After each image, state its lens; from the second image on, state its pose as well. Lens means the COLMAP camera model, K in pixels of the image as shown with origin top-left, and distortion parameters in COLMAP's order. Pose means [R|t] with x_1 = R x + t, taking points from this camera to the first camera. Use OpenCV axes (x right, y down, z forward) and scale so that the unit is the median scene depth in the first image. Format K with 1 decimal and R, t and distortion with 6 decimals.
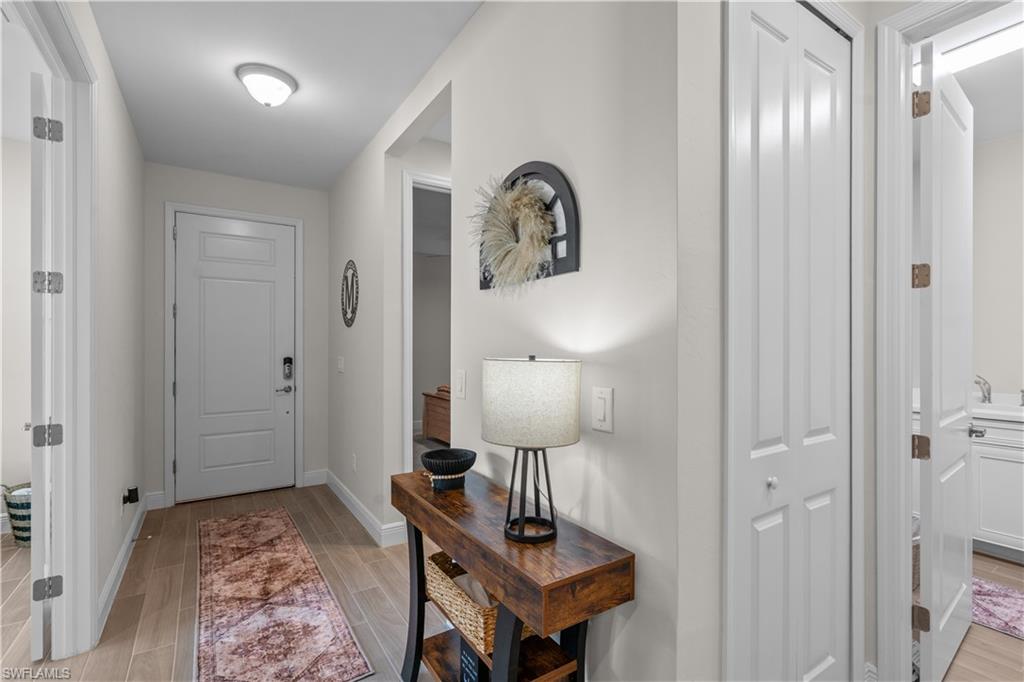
lens RADIAL K [[474.7, 0, 512.1], [0, 474.7, 342.3], [0, 0, 1]] dist [-0.002446, 0.002839]
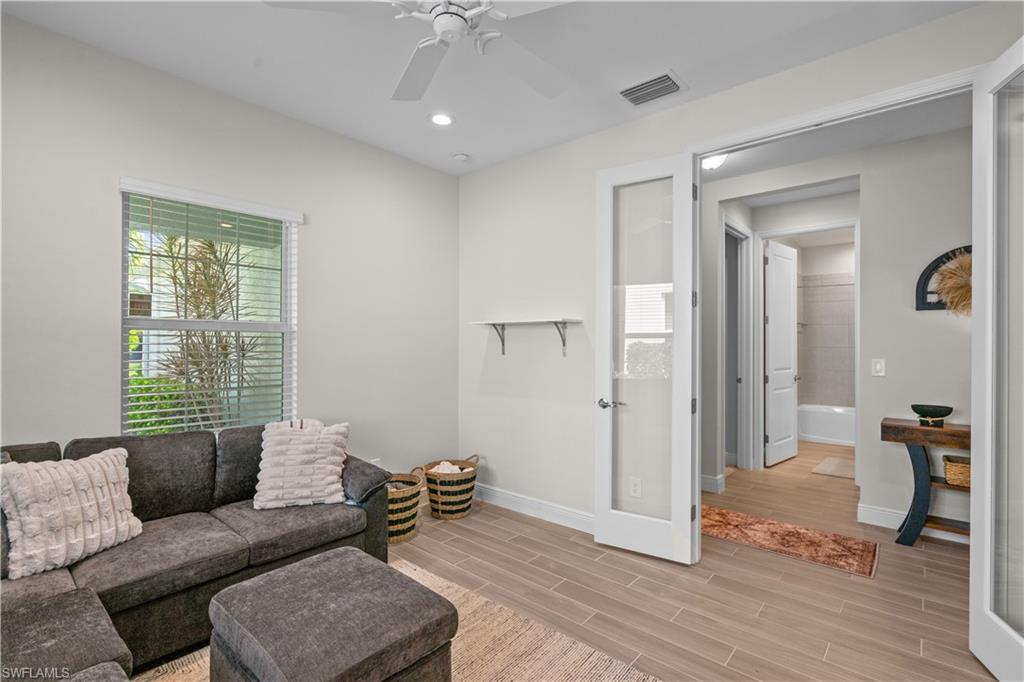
lens RADIAL K [[474.7, 0, 514.7], [0, 474.7, 339.7], [0, 0, 1]] dist [-0.002446, 0.002839]
pose [[0.958527, 0.025499, 0.283858, -1.124210], [-0.032021, 0.999319, 0.018359, -0.031011], [-0.283196, -0.026687, 0.958691, -0.158630]]
